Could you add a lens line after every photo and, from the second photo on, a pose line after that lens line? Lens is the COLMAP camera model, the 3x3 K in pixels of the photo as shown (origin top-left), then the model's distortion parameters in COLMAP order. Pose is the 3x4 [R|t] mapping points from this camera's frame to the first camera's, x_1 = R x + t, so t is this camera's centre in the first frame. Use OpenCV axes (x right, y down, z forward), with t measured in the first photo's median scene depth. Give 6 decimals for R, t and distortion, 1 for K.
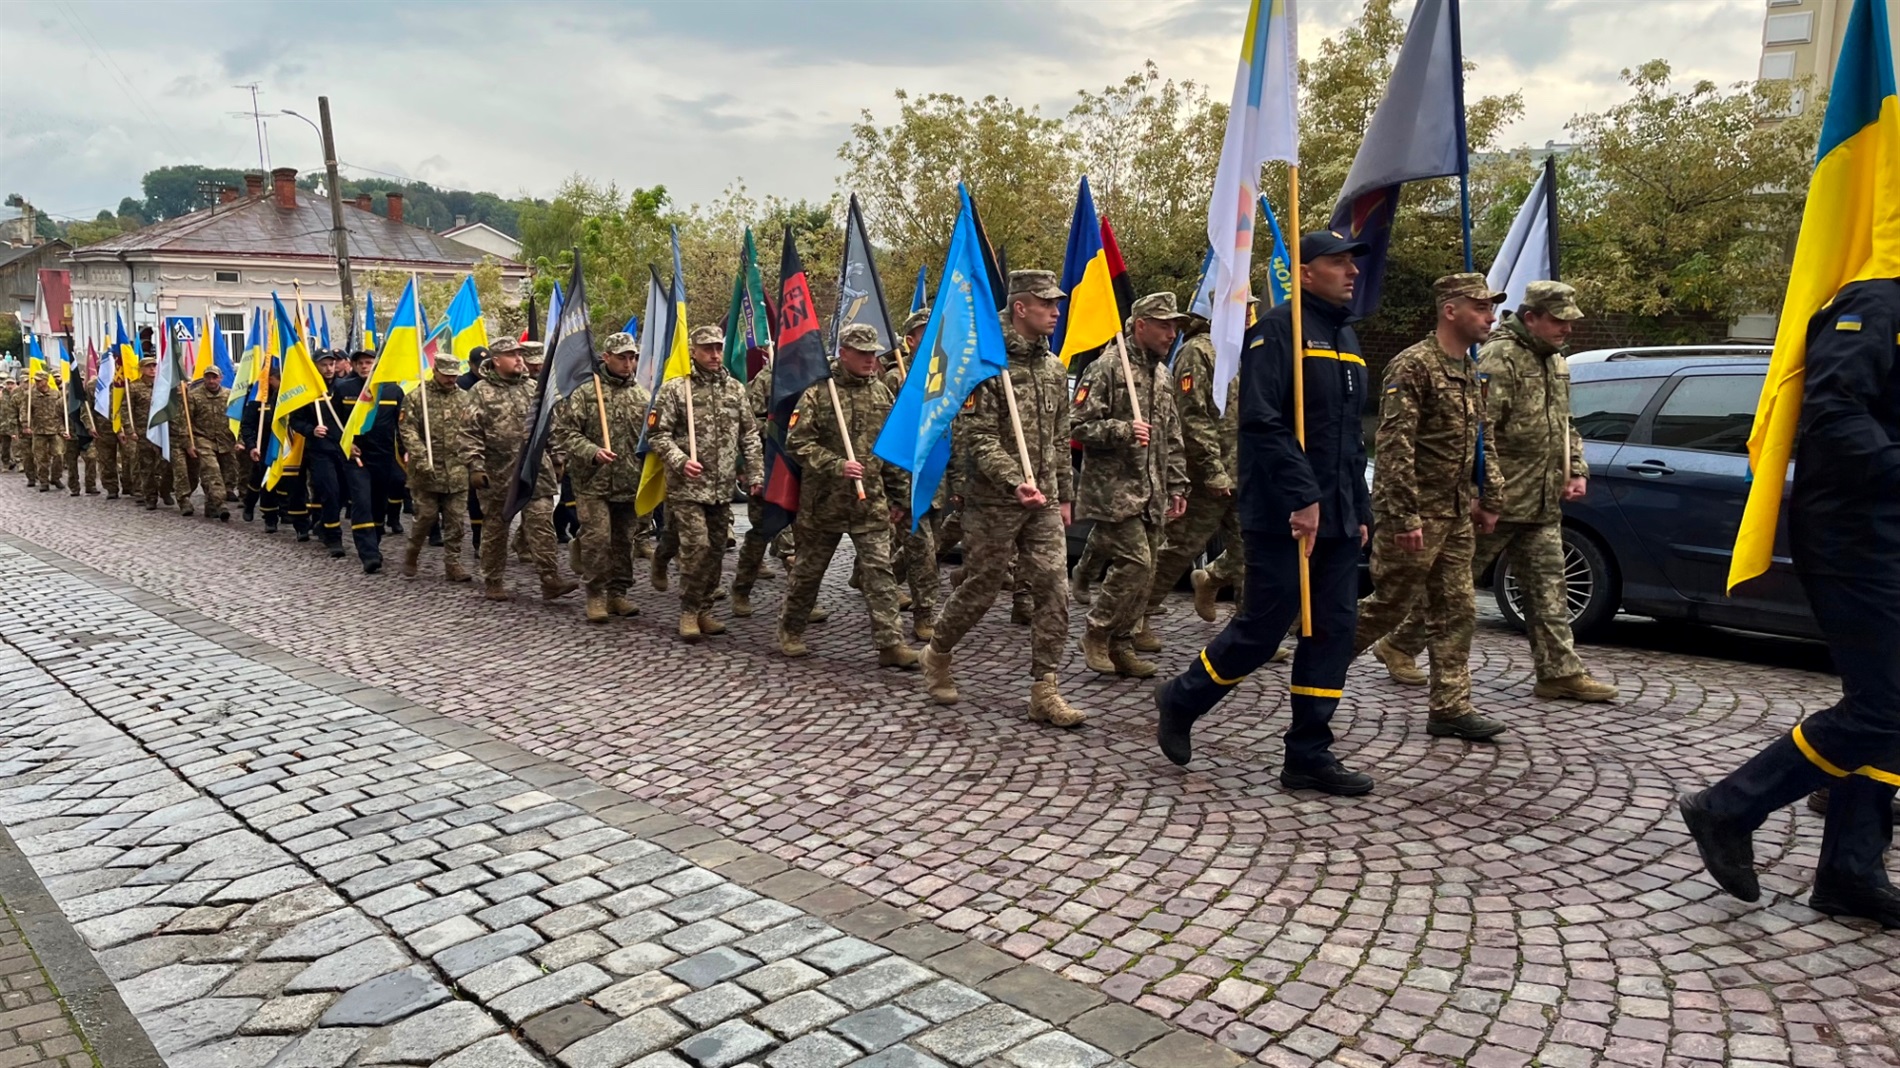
lens RADIAL K [[1457.9, 0, 950.0], [0, 1457.9, 534.0], [0, 0, 1]] dist [0.087525, -0.121105]
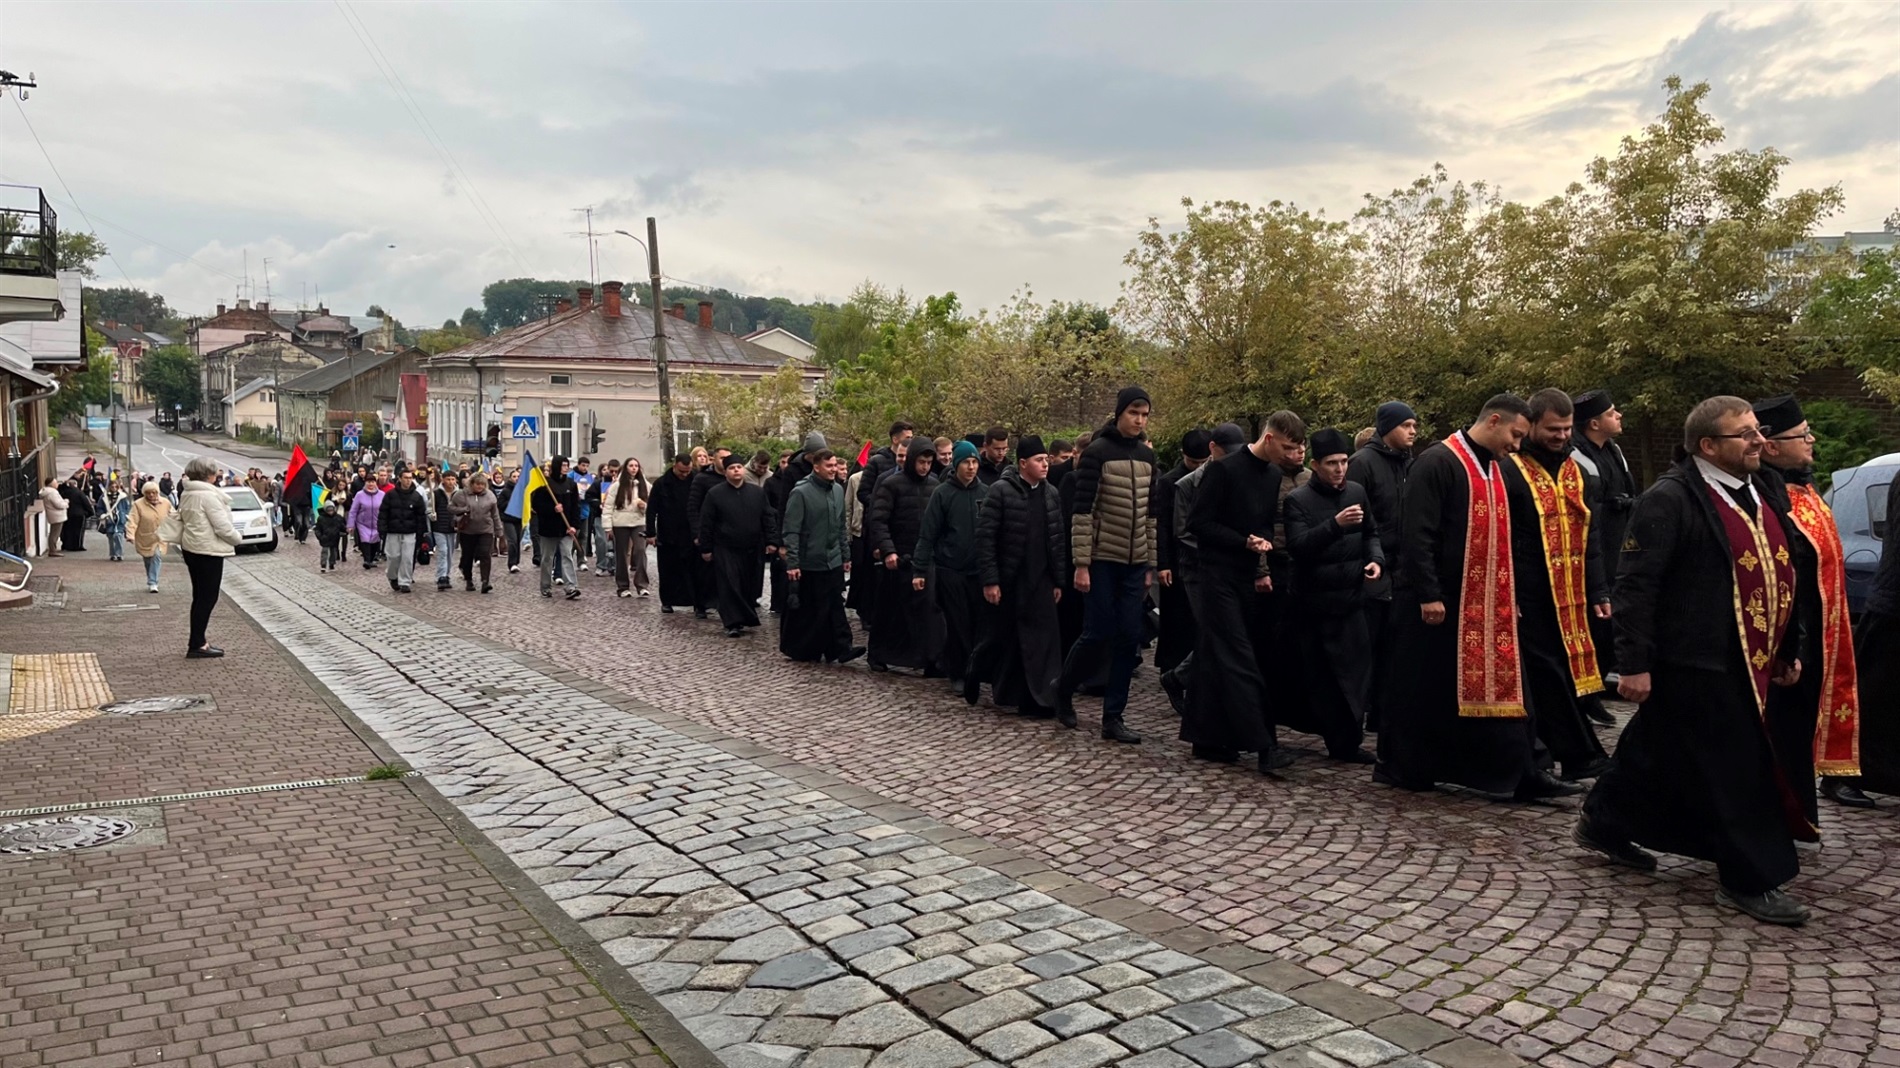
lens RADIAL K [[1457.9, 0, 950.0], [0, 1457.9, 534.0], [0, 0, 1]] dist [0.087525, -0.121105]
pose [[0.983058, 0.013834, -0.182771, -0.023693], [-0.025605, 0.997735, -0.062204, 0.015525], [0.181496, 0.065830, 0.981186, -0.151926]]
